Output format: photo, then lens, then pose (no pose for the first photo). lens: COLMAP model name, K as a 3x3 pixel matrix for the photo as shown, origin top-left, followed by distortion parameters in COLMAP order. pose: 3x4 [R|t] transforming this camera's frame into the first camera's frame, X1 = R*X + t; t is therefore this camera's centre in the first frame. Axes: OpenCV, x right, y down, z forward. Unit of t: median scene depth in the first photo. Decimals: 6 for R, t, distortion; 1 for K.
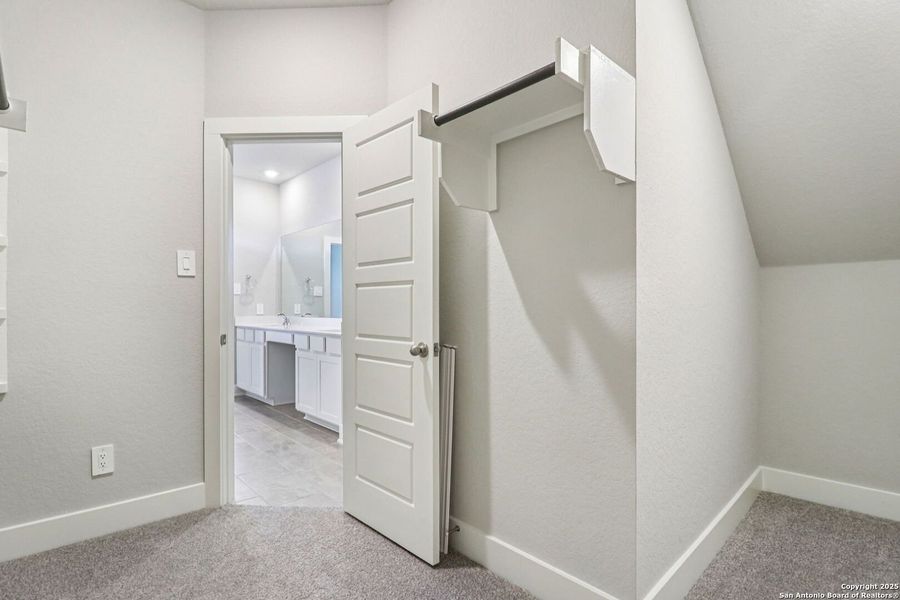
lens RADIAL K [[437.9, 0, 445.9], [0, 437.9, 298.3], [0, 0, 1]] dist [0.000413, -0.015339]
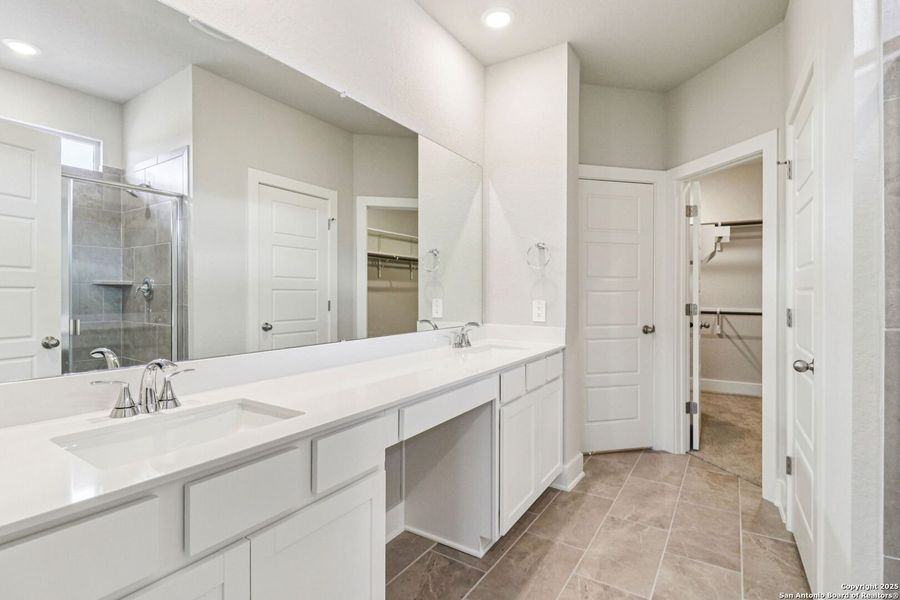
lens RADIAL K [[437.9, 0, 445.9], [0, 437.9, 298.3], [0, 0, 1]] dist [0.000413, -0.015339]
pose [[-0.233471, -0.001099, 0.972363, -0.894900], [-0.006078, 0.999981, -0.000329, 0.008354], [-0.972345, -0.005987, -0.233473, 1.358138]]
